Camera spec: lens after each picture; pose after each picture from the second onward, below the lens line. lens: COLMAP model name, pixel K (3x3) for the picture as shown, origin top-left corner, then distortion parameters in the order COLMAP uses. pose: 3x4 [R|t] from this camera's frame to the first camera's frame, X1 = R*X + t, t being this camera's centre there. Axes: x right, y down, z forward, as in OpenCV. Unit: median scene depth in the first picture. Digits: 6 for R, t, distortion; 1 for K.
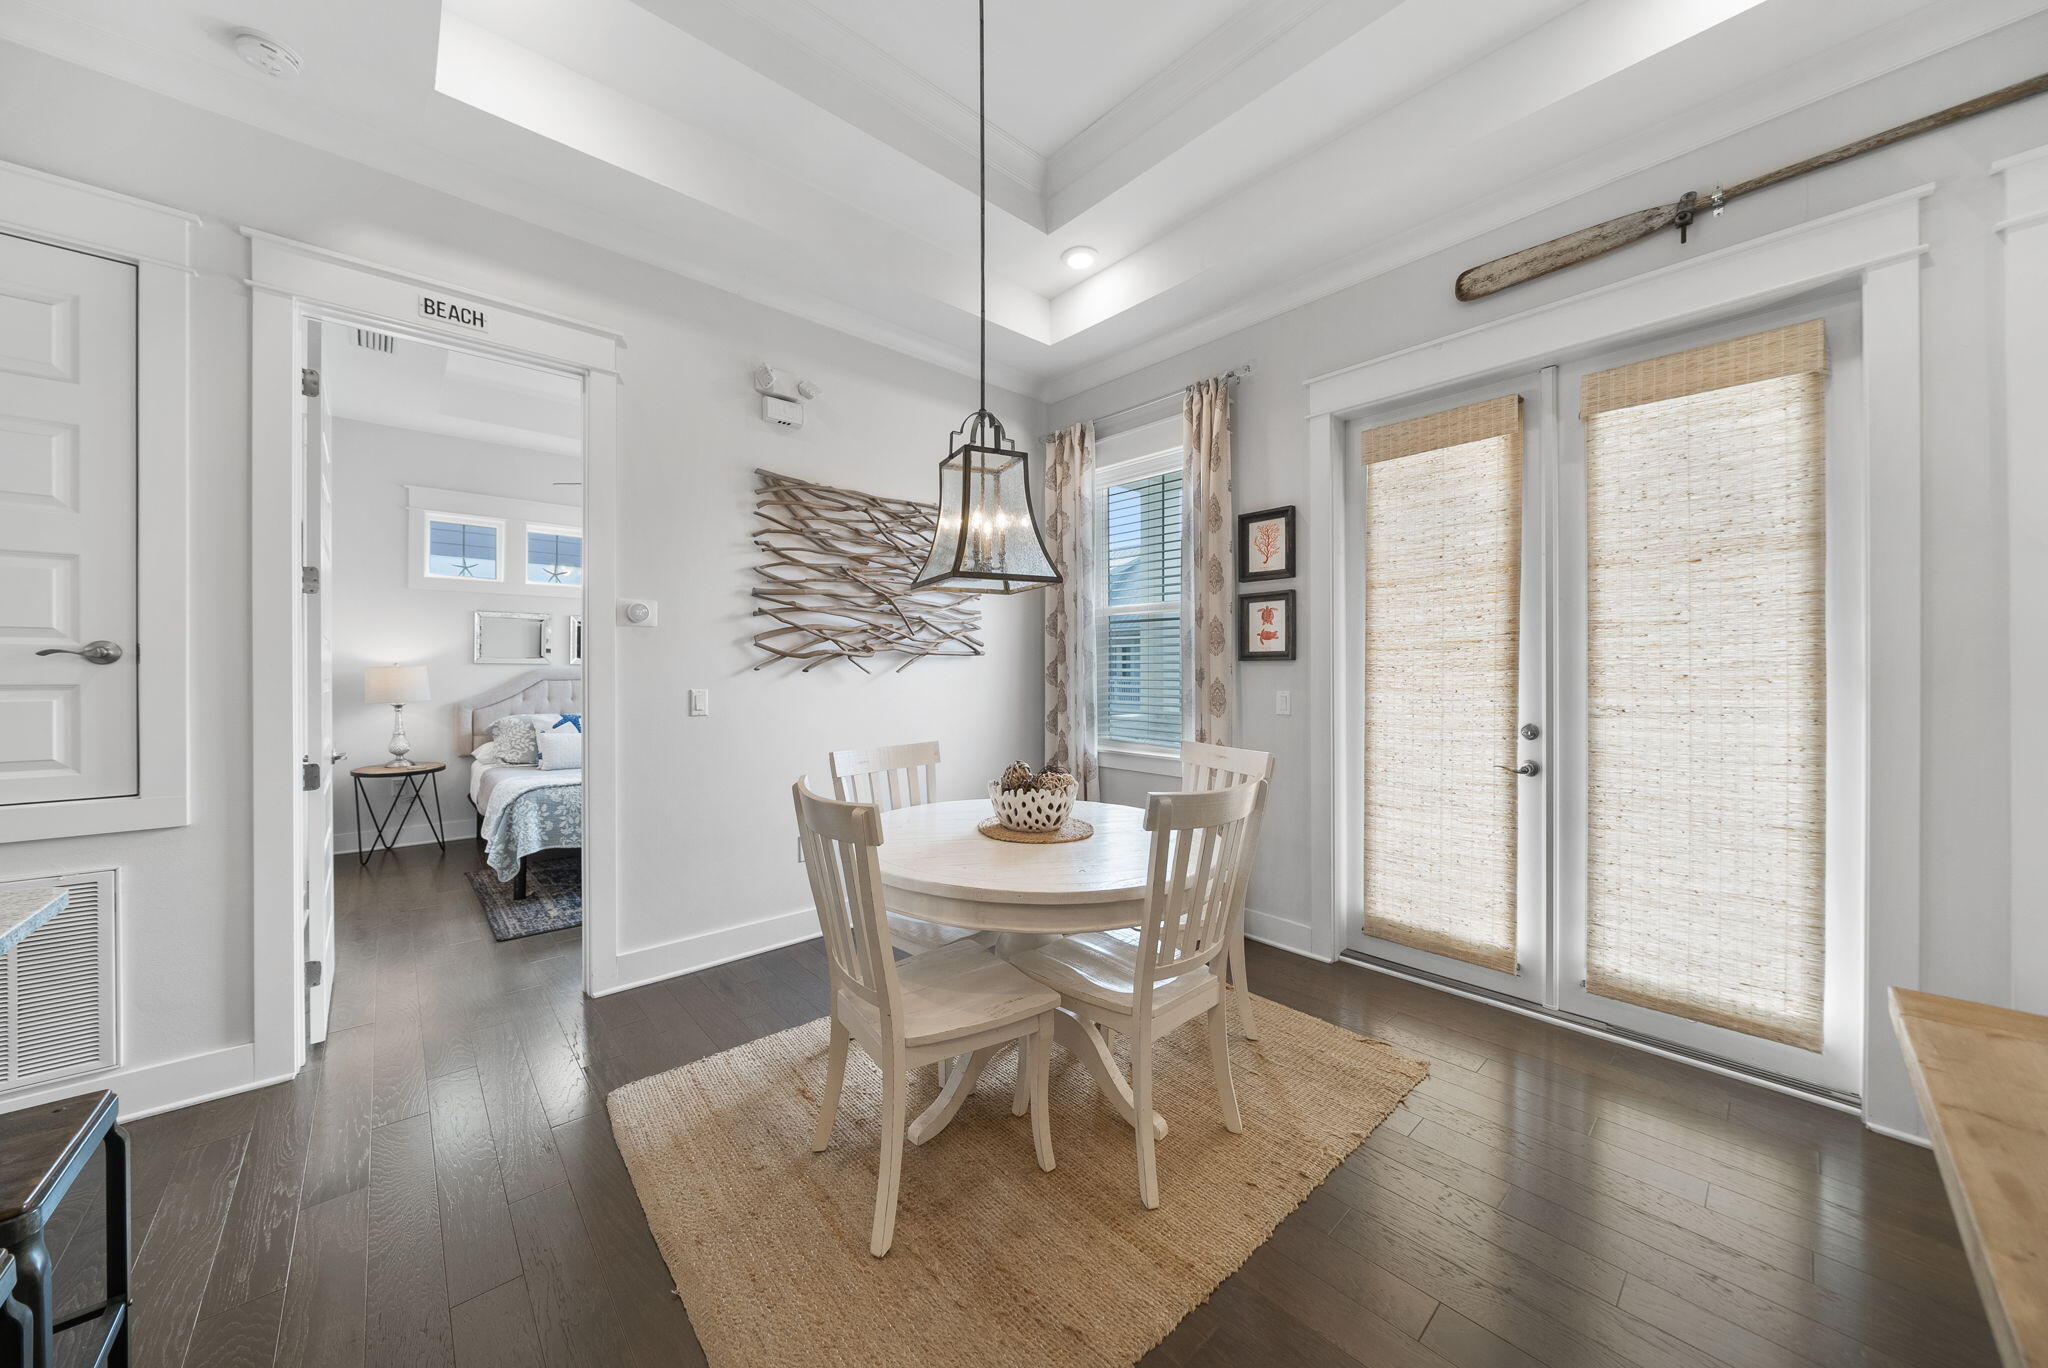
lens RADIAL K [[712.0, 0, 1008.2], [0, 712.0, 673.1], [0, 0, 1]] dist [0.001355, 0.000014]
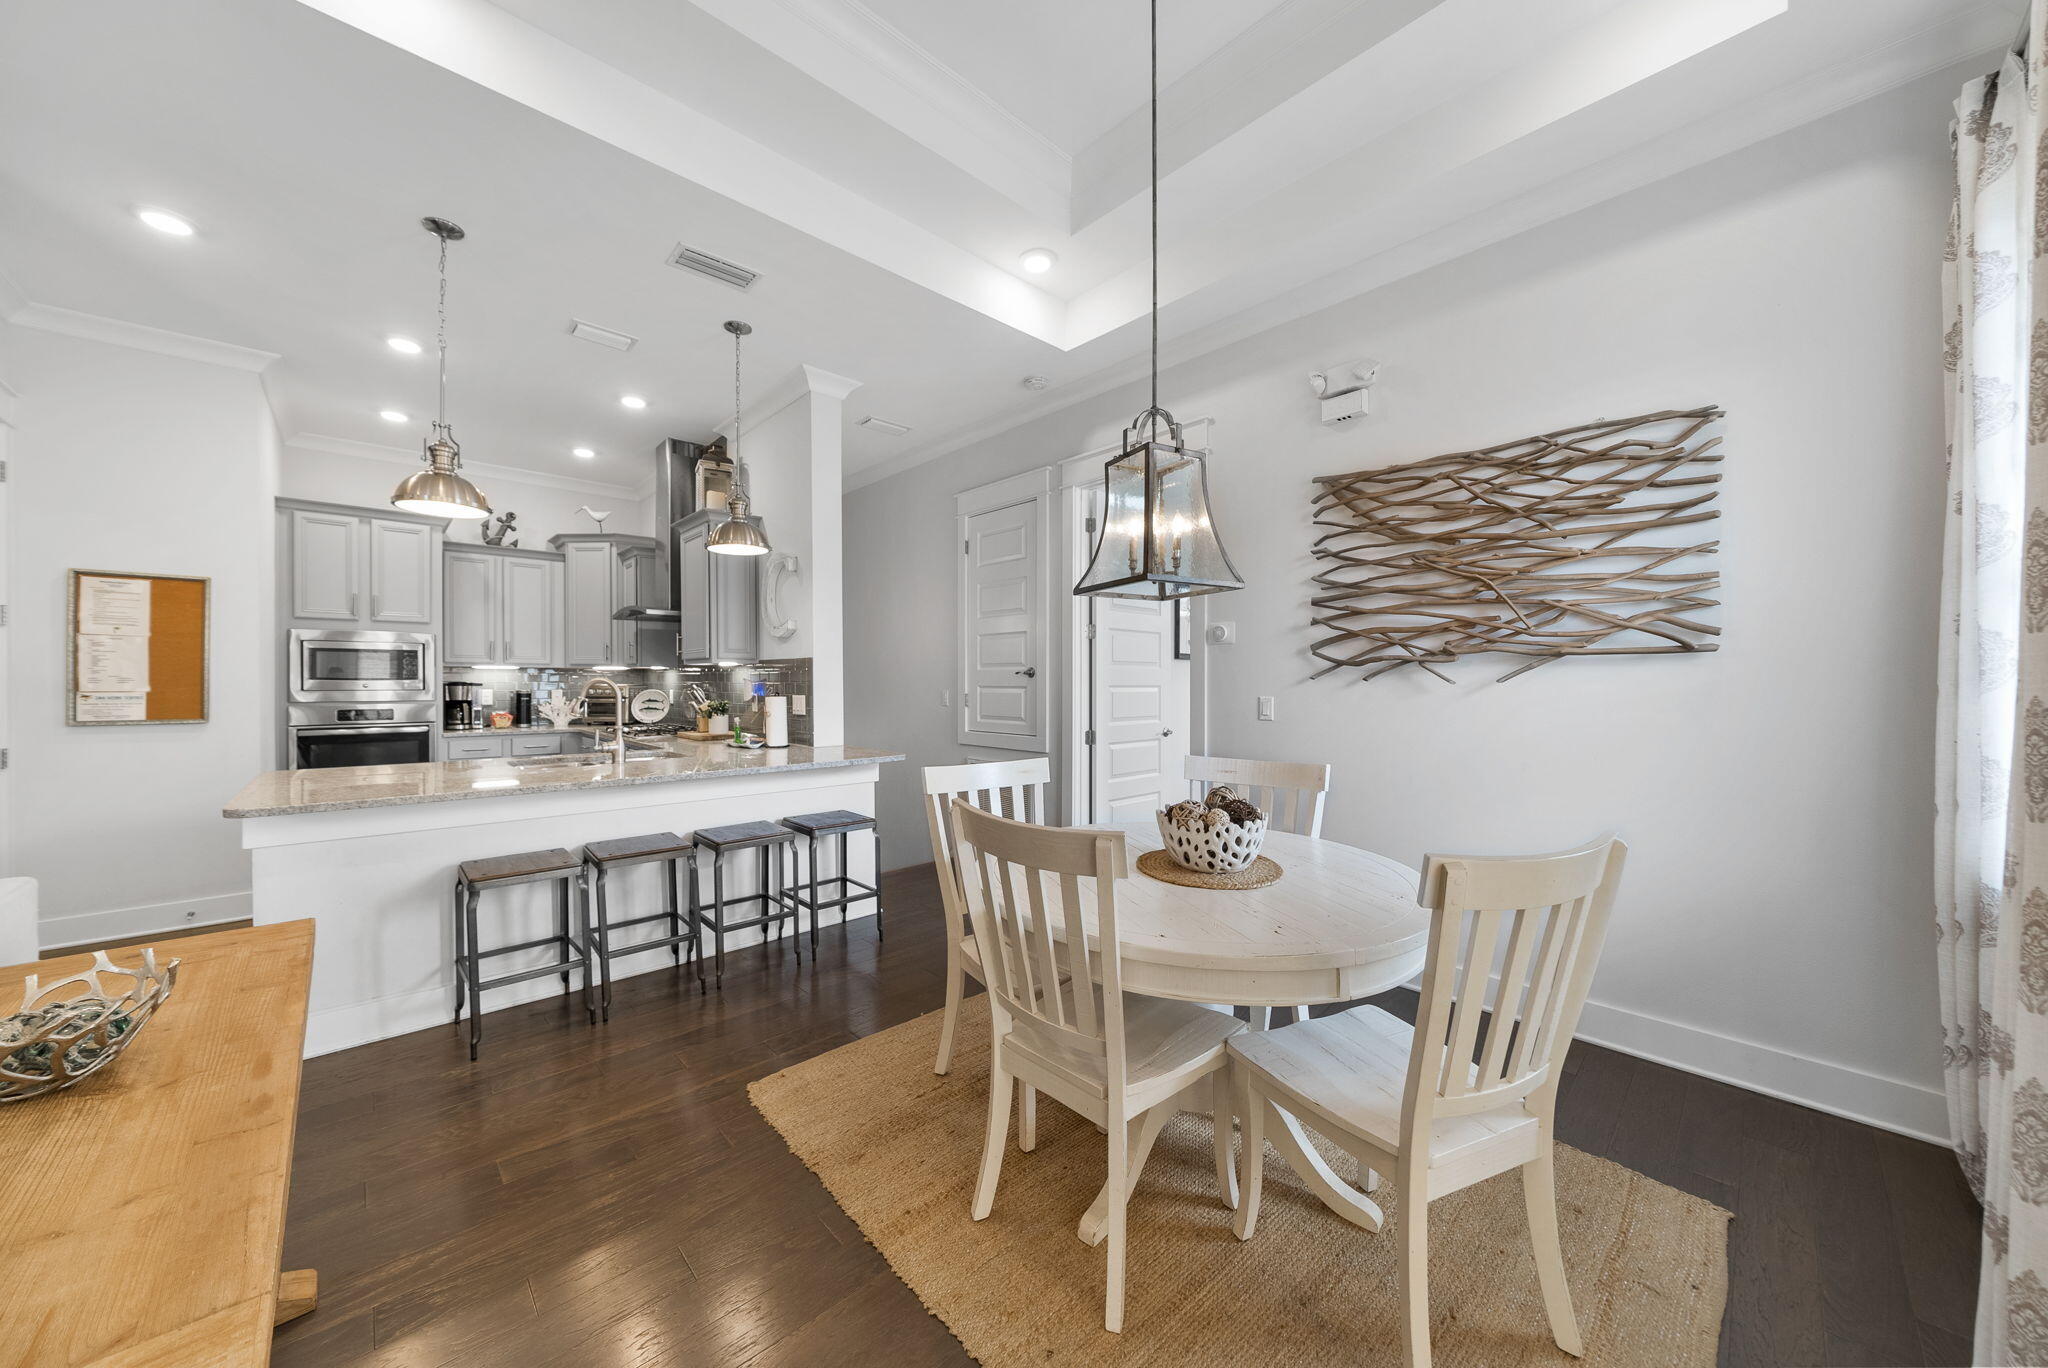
lens RADIAL K [[738.1, 0, 1021.7], [0, 738.1, 682.1], [0, 0, 1]] dist [-0.000148, 0.000118]
pose [[0.000981, 0.002257, -0.999997, 0.636670], [-0.001875, 0.999996, 0.002255, -0.001981], [0.999998, 0.001873, 0.000985, 0.548142]]
